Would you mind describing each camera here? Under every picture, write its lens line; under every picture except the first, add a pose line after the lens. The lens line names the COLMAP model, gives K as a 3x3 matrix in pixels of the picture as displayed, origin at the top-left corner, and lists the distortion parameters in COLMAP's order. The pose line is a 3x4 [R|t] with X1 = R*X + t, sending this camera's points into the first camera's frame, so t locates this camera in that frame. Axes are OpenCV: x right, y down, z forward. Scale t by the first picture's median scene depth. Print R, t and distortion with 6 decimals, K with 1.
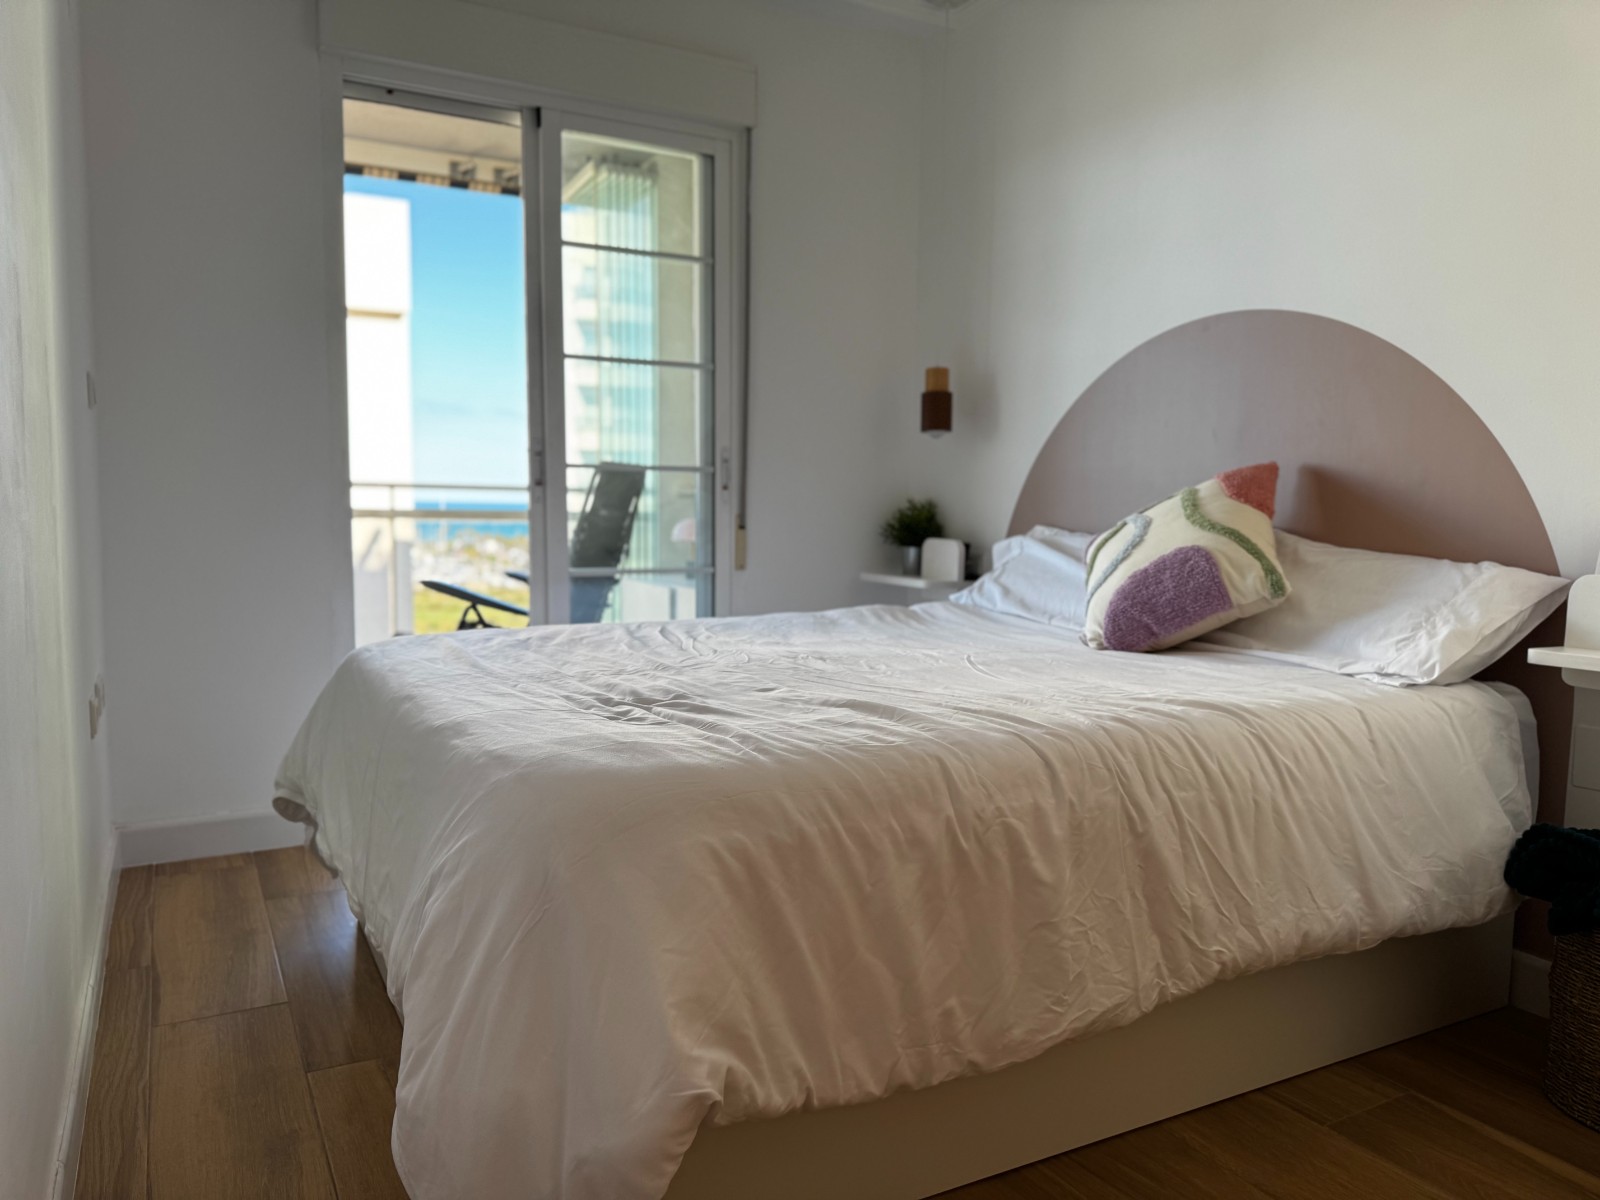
lens RADIAL K [[1123.0, 0, 805.9], [0, 1123.0, 604.8], [0, 0, 1]] dist [0.045948, -0.053340]
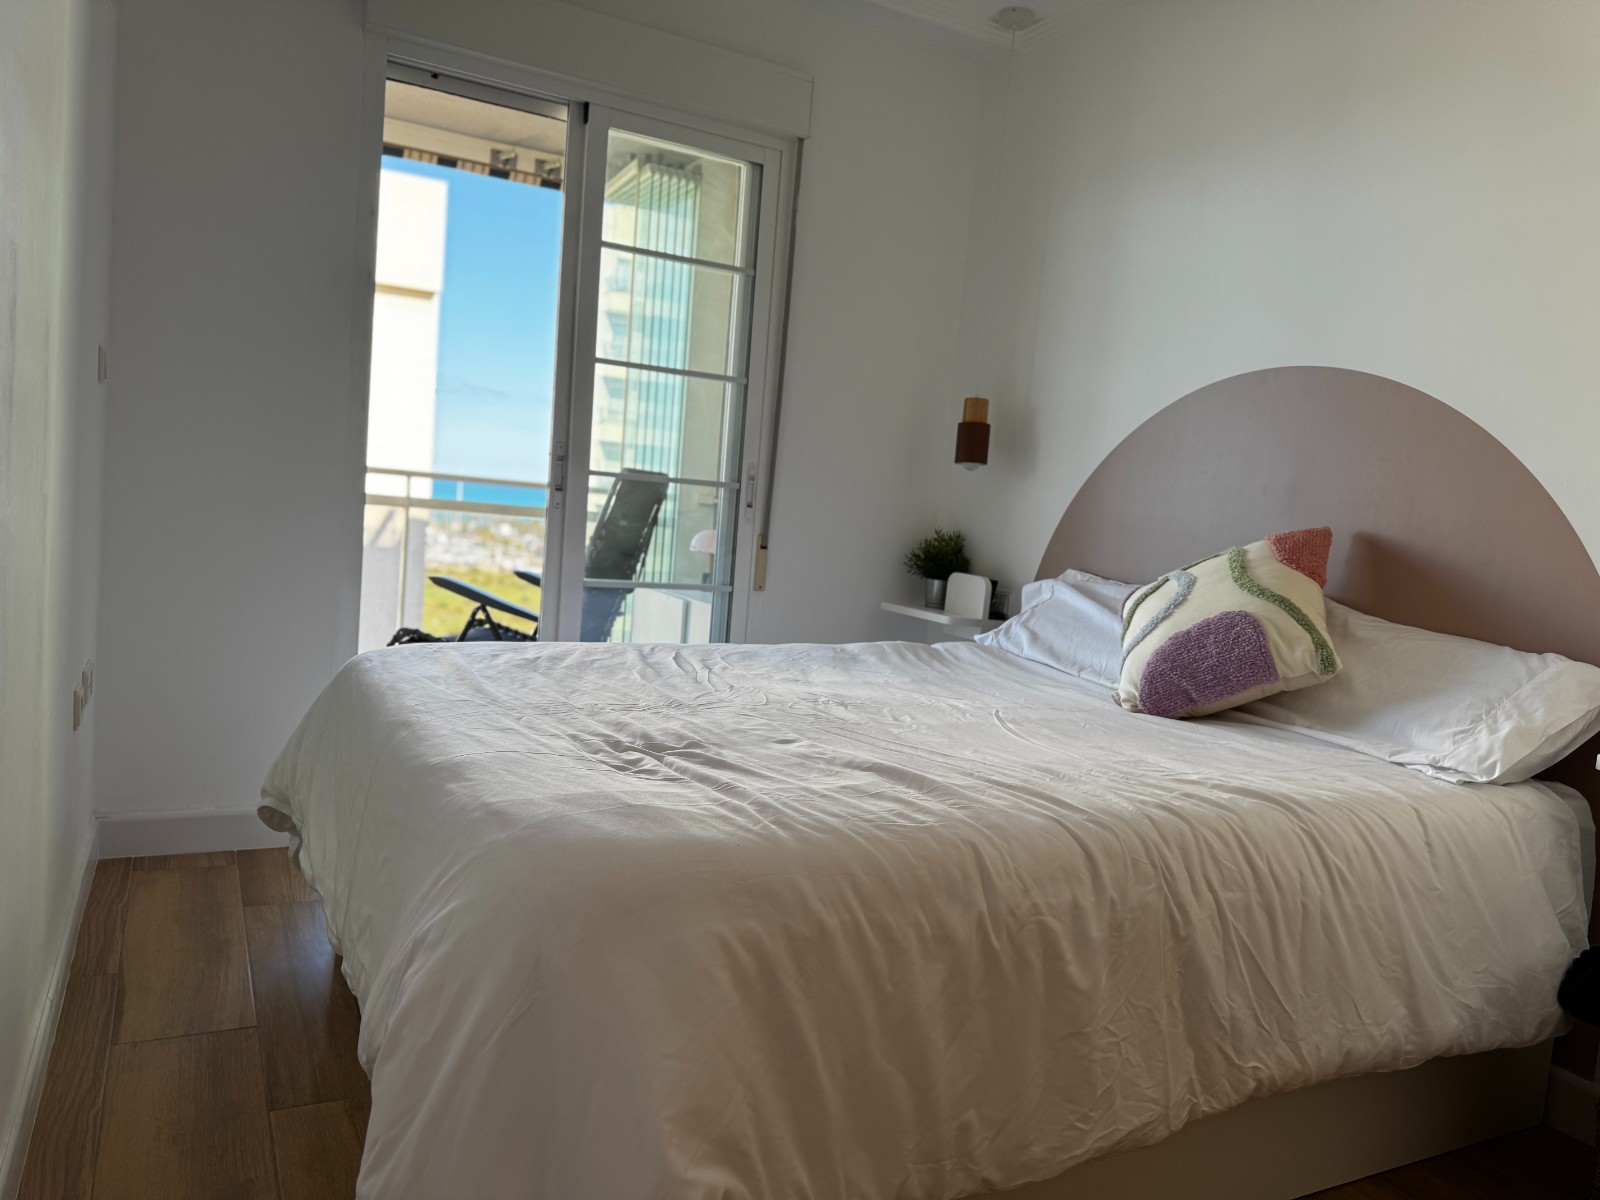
lens RADIAL K [[1123.0, 0, 809.6], [0, 1123.0, 607.8], [0, 0, 1]] dist [0.045948, -0.053340]
pose [[0.997411, 0.071766, -0.004518, -0.016452], [-0.071779, 0.997416, -0.002925, -0.029627], [0.004296, 0.003242, 0.999986, 0.052144]]
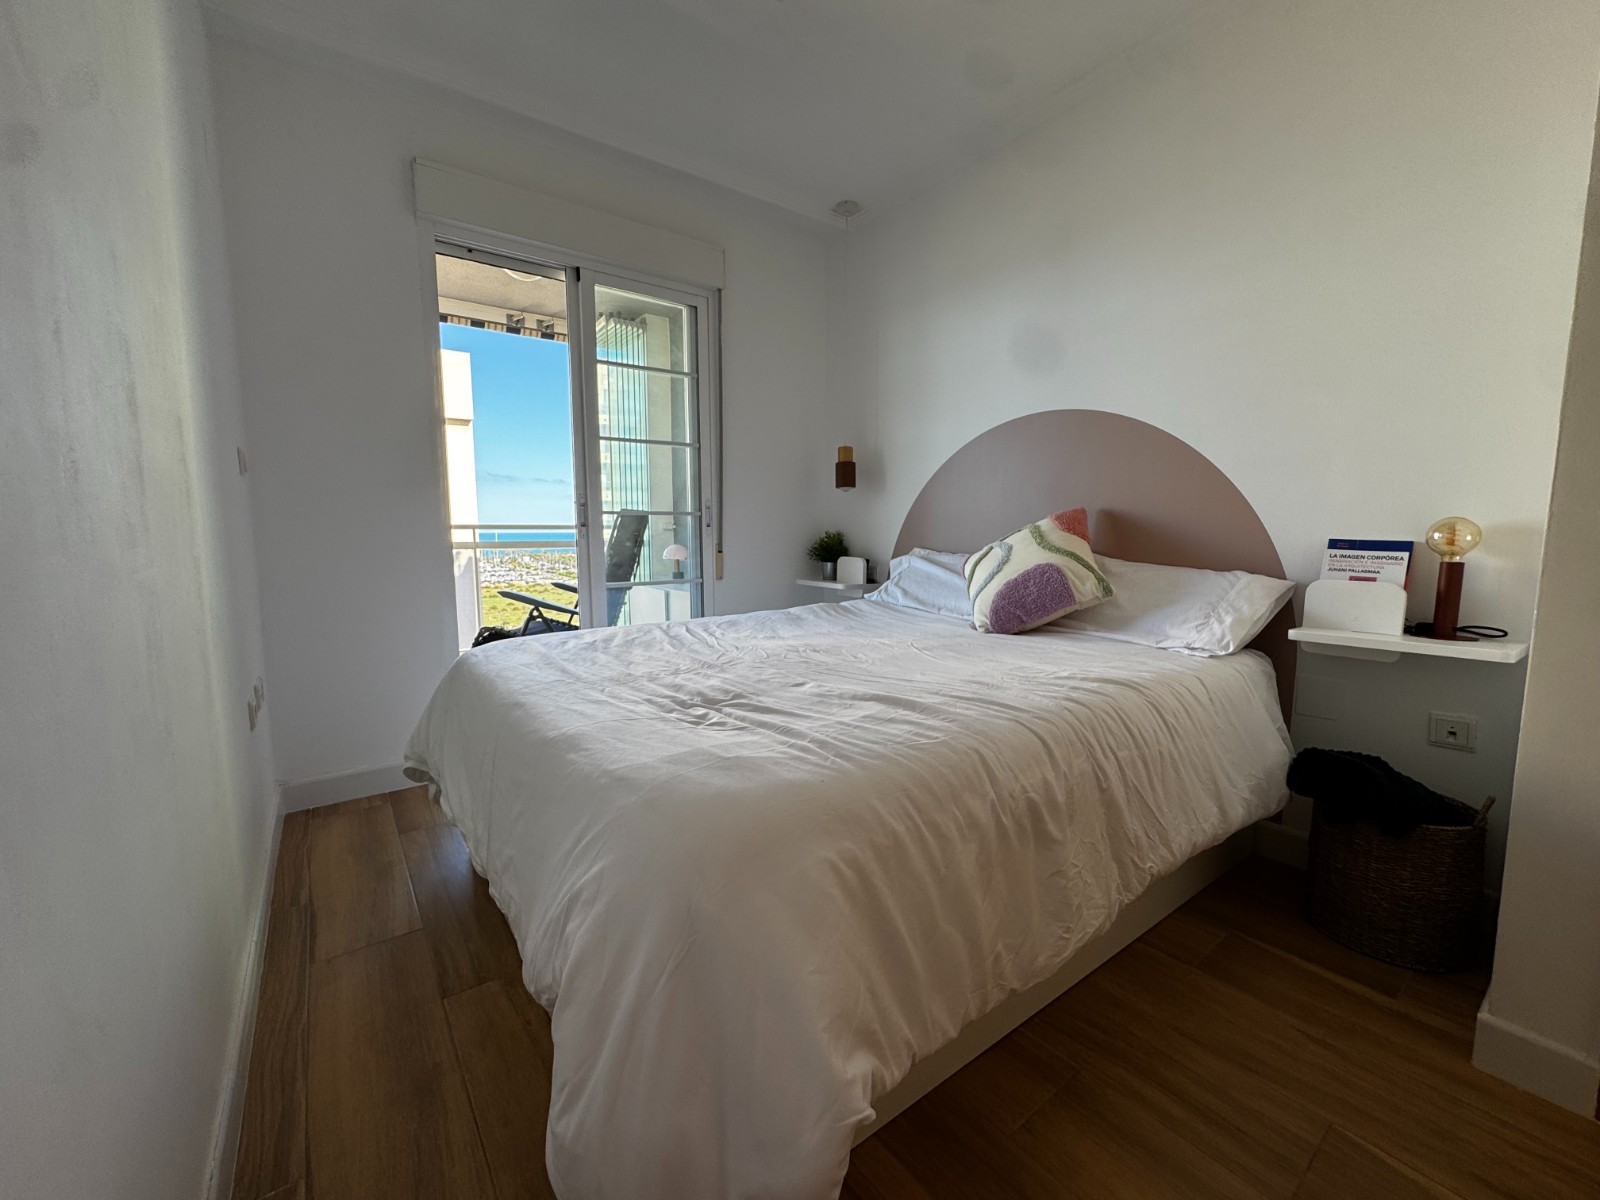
lens RADIAL K [[641.9, 0, 806.7], [0, 641.9, 599.0], [0, 0, 1]] dist [-0.009065, 0.001838]
pose [[0.990385, -0.029267, 0.135209, -0.106785], [0.026891, 0.999451, 0.019366, -0.033402], [-0.135701, -0.015544, 0.990628, 0.215602]]
